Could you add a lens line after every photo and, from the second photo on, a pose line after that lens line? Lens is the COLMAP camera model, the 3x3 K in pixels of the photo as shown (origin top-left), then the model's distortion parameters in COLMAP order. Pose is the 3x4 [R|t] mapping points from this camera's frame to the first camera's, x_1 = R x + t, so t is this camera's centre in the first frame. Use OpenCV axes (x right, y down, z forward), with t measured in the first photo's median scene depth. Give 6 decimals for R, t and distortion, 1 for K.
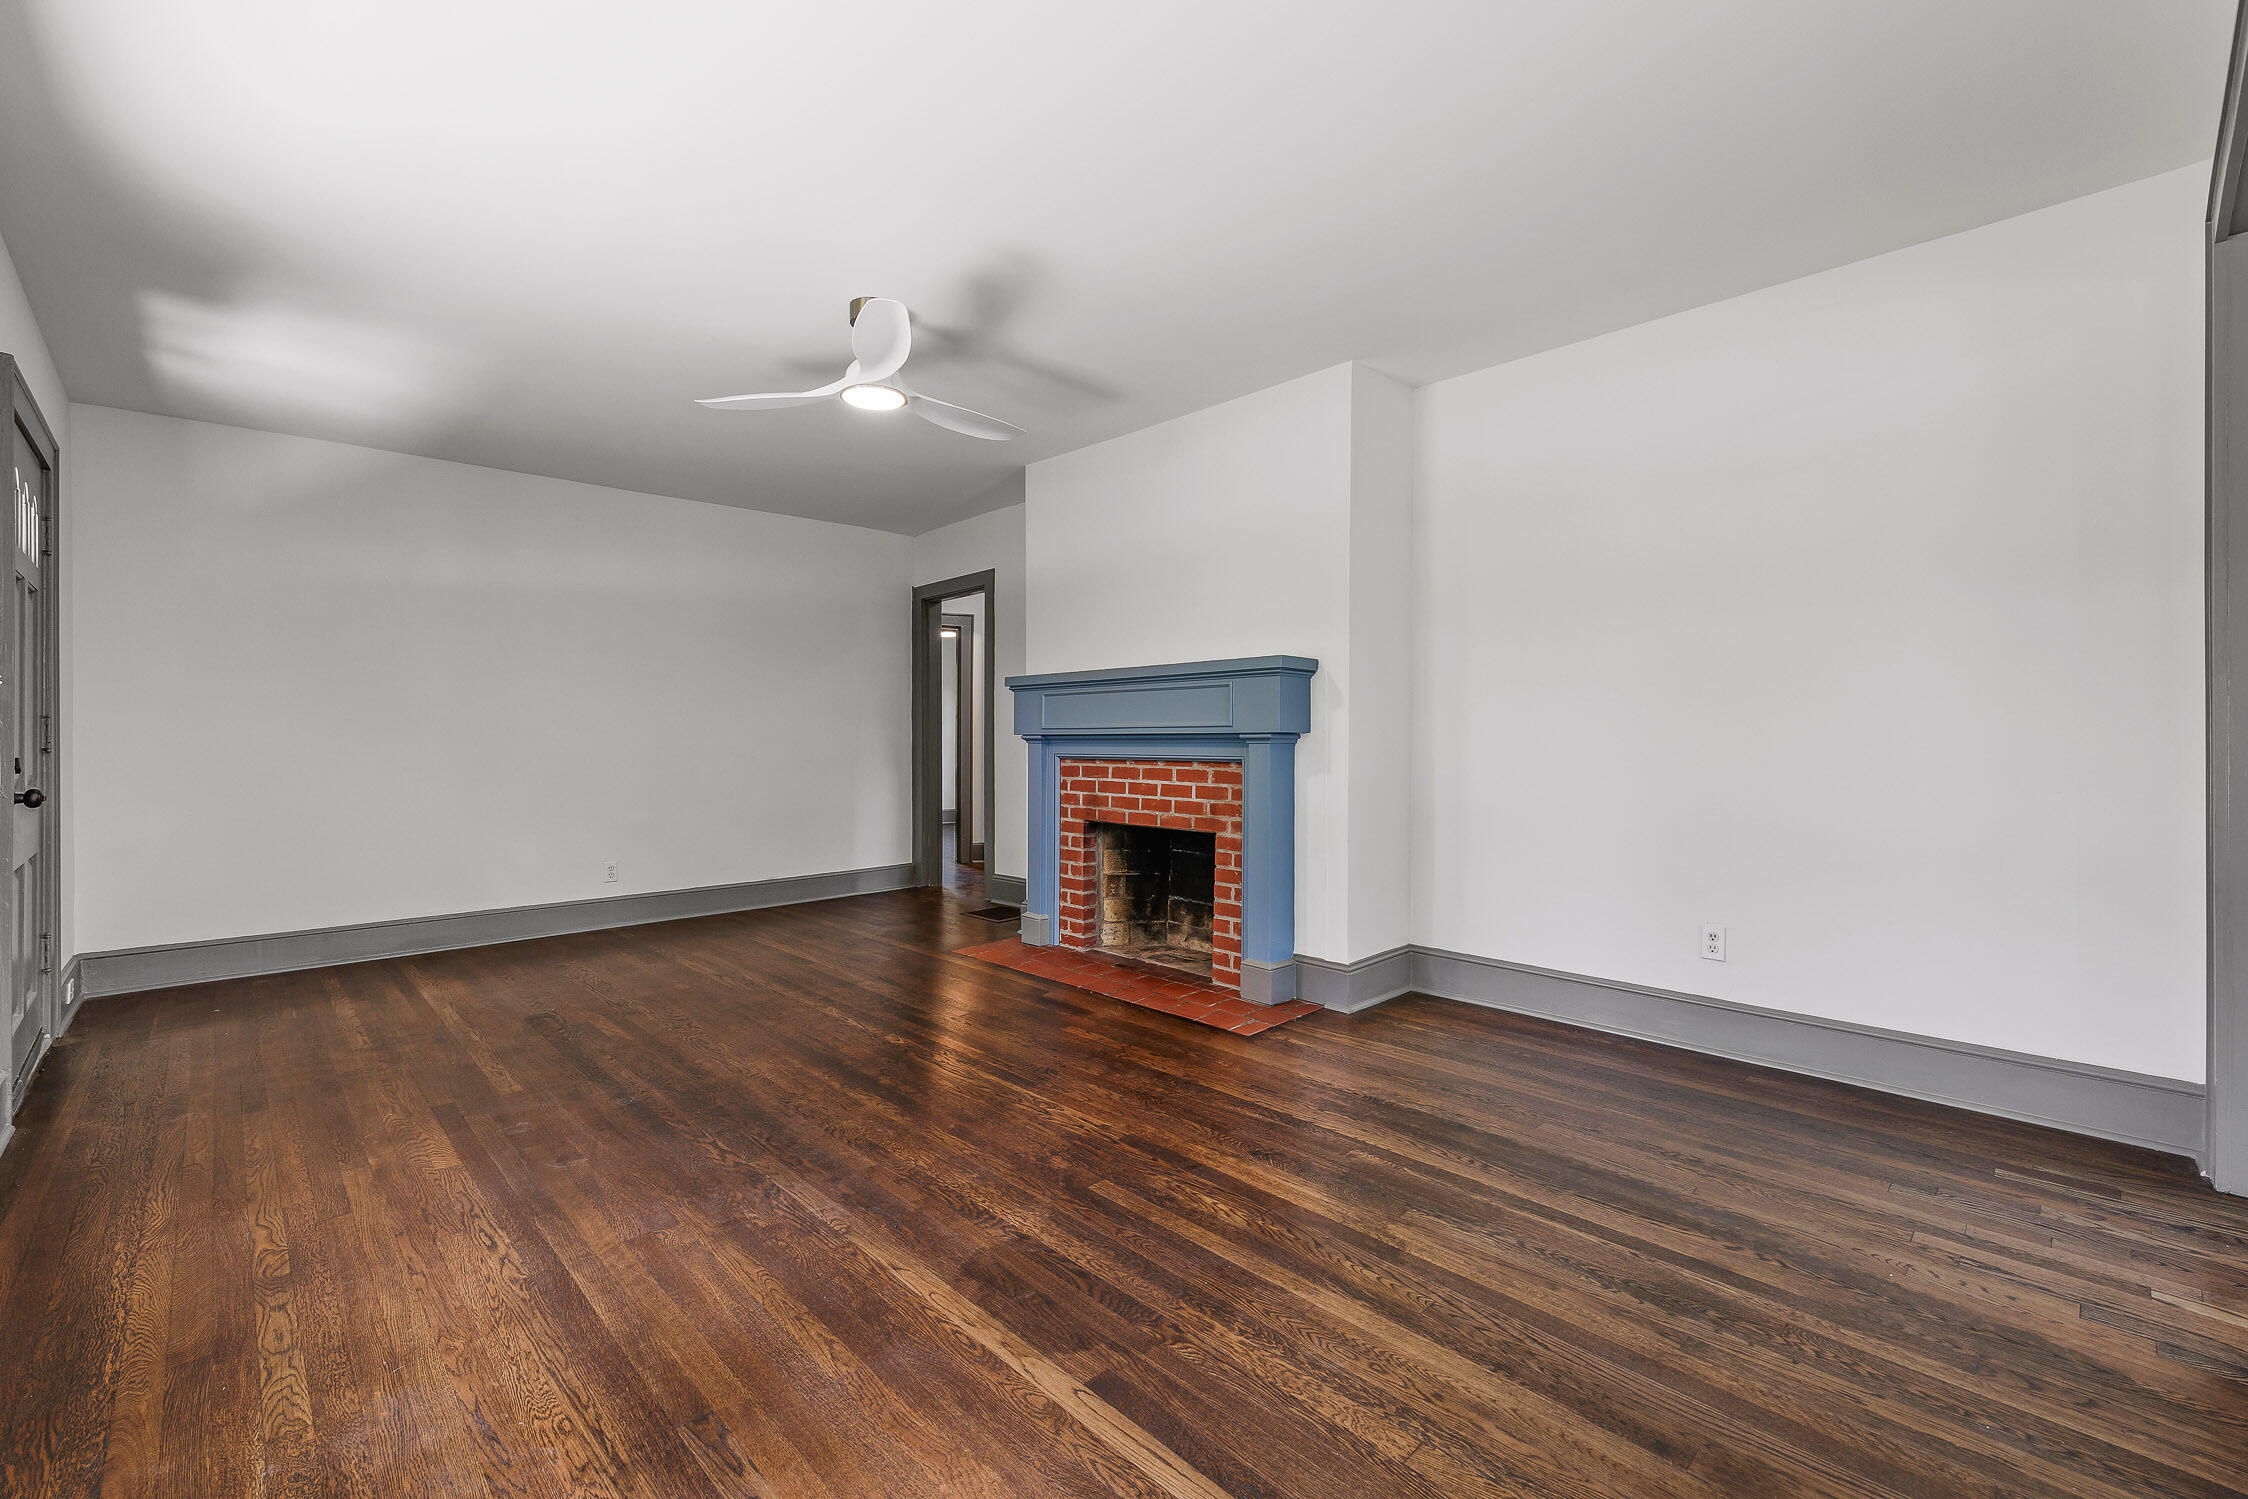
lens RADIAL K [[944.8, 0, 1121.1], [0, 944.8, 736.4], [0, 0, 1]] dist [0.001787, -0.000057]
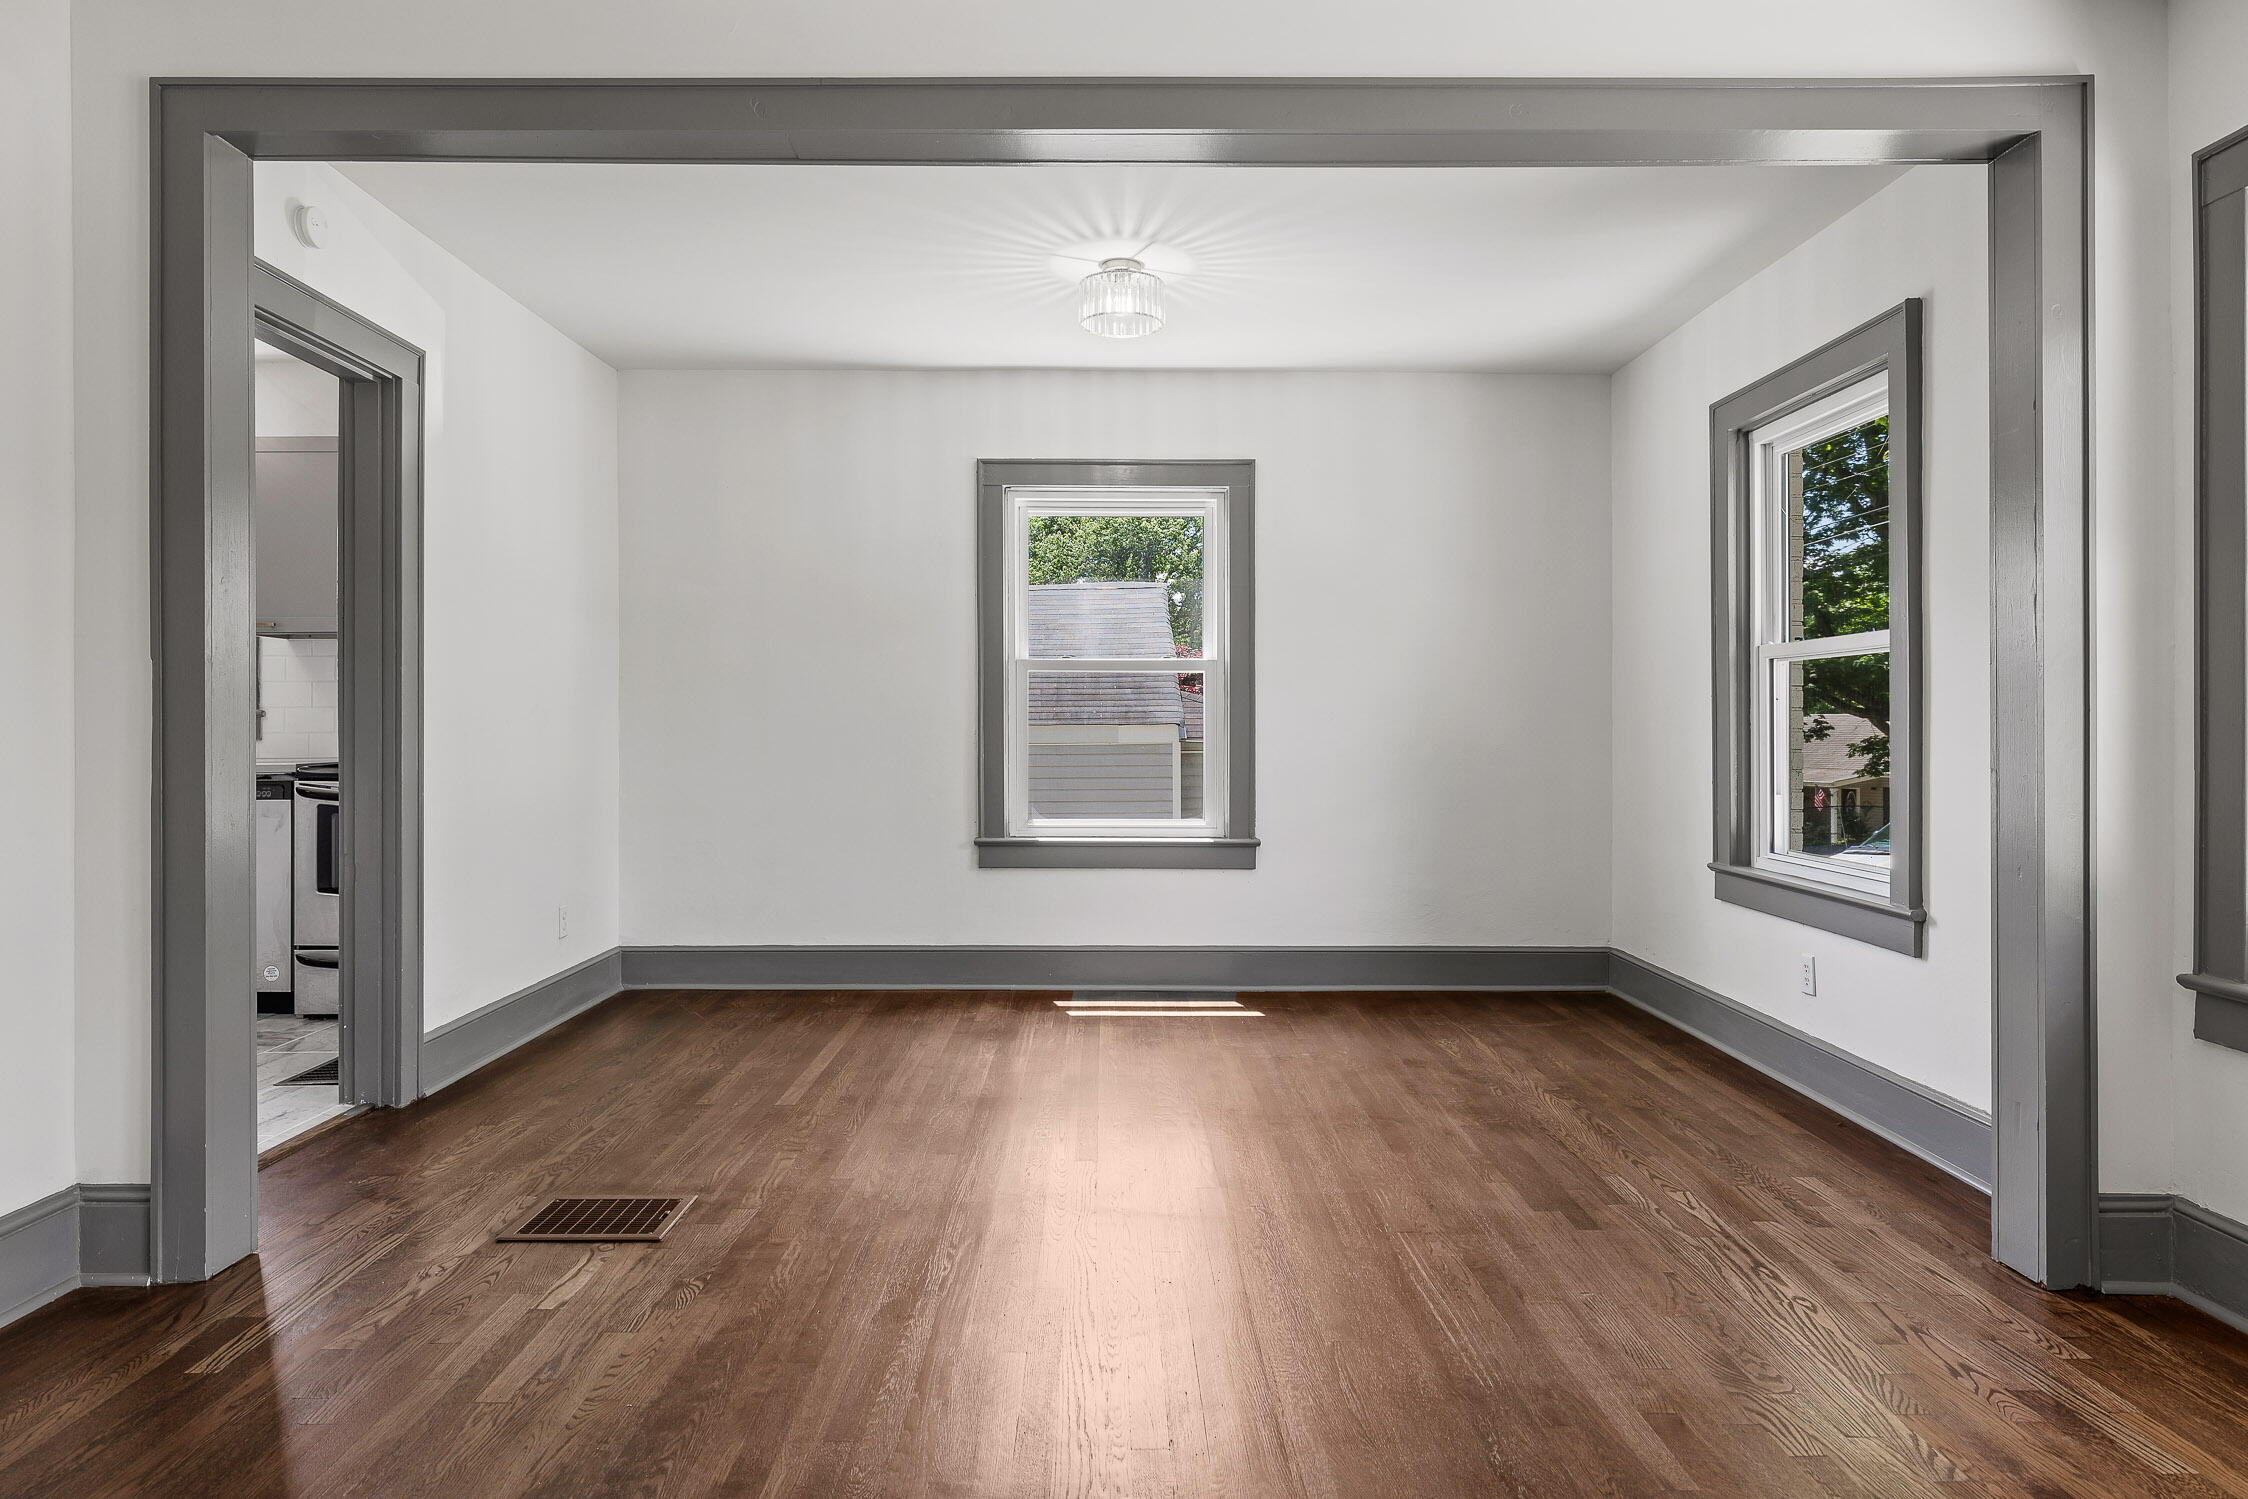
lens RADIAL K [[1329.5, 0, 1124.1], [0, 1329.5, 732.6], [0, 0, 1]] dist [-0.005737, -0.002804]
pose [[-0.733172, -0.001080, 0.680043, -0.108883], [-0.002269, 0.999997, -0.000857, 0.001399], [-0.680040, -0.002171, -0.733172, 0.672813]]
